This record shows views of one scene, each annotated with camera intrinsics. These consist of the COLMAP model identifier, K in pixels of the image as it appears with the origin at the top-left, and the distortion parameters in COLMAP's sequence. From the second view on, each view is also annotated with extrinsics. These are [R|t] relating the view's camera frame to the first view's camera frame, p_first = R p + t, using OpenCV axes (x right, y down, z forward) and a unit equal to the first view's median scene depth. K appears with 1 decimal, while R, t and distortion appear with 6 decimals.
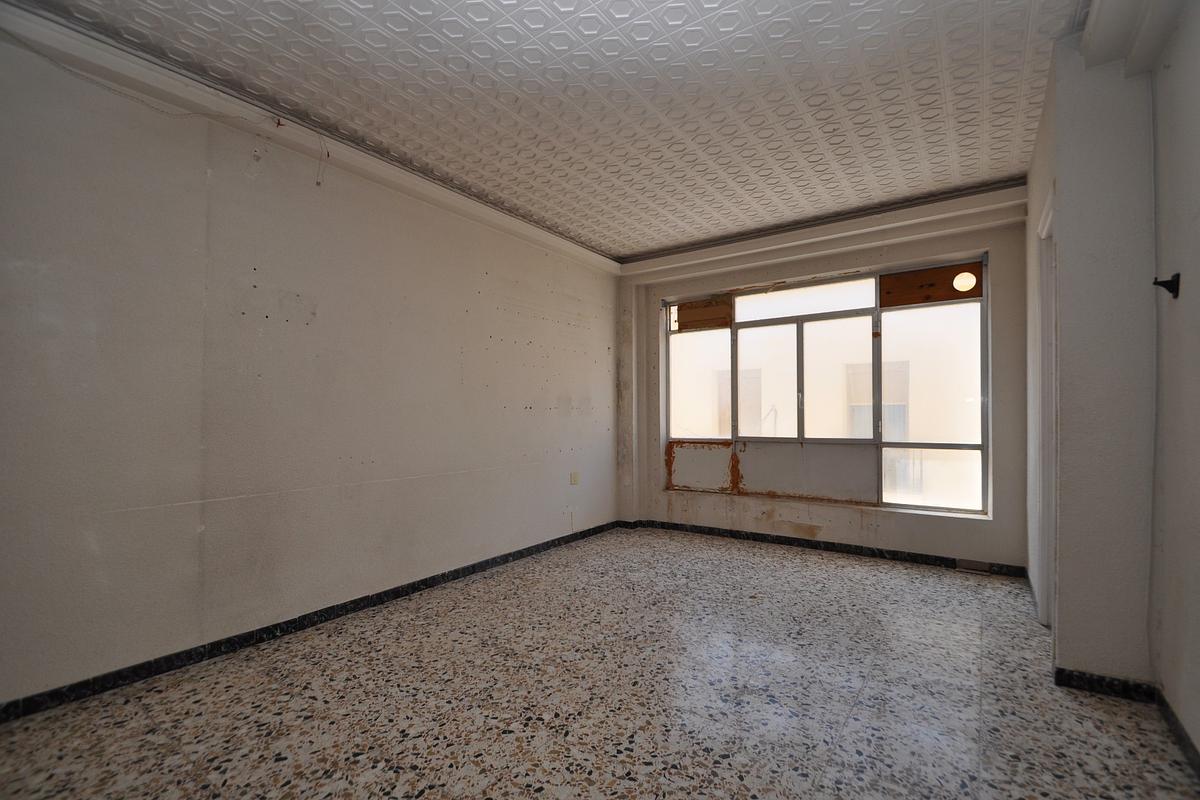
lens RADIAL K [[525.8, 0, 600.8], [0, 525.8, 416.0], [0, 0, 1]] dist [0.020054, -0.020596]
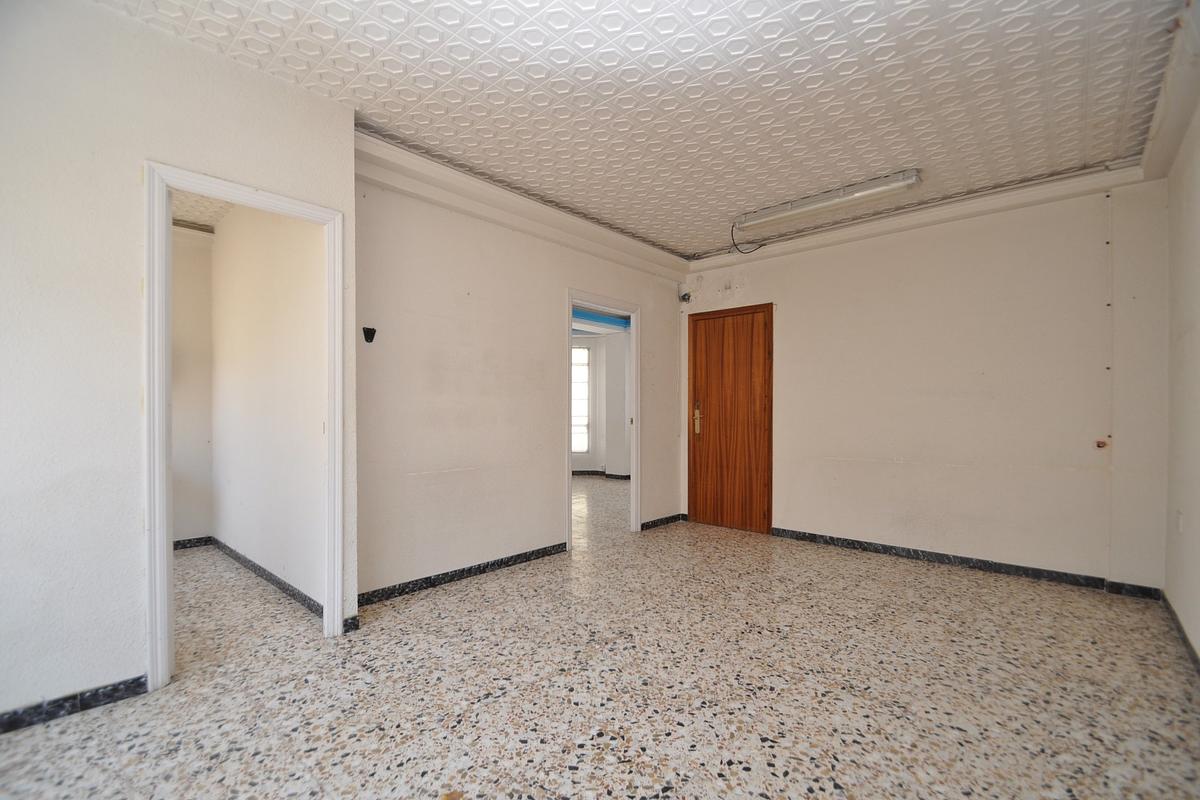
lens RADIAL K [[525.8, 0, 600.8], [0, 525.8, 416.0], [0, 0, 1]] dist [0.020054, -0.020596]
pose [[-0.993879, 0.001582, 0.110466, 0.149054], [0.002184, 0.999983, 0.005323, 0.000448], [-0.110456, 0.005532, -0.993866, 2.072844]]
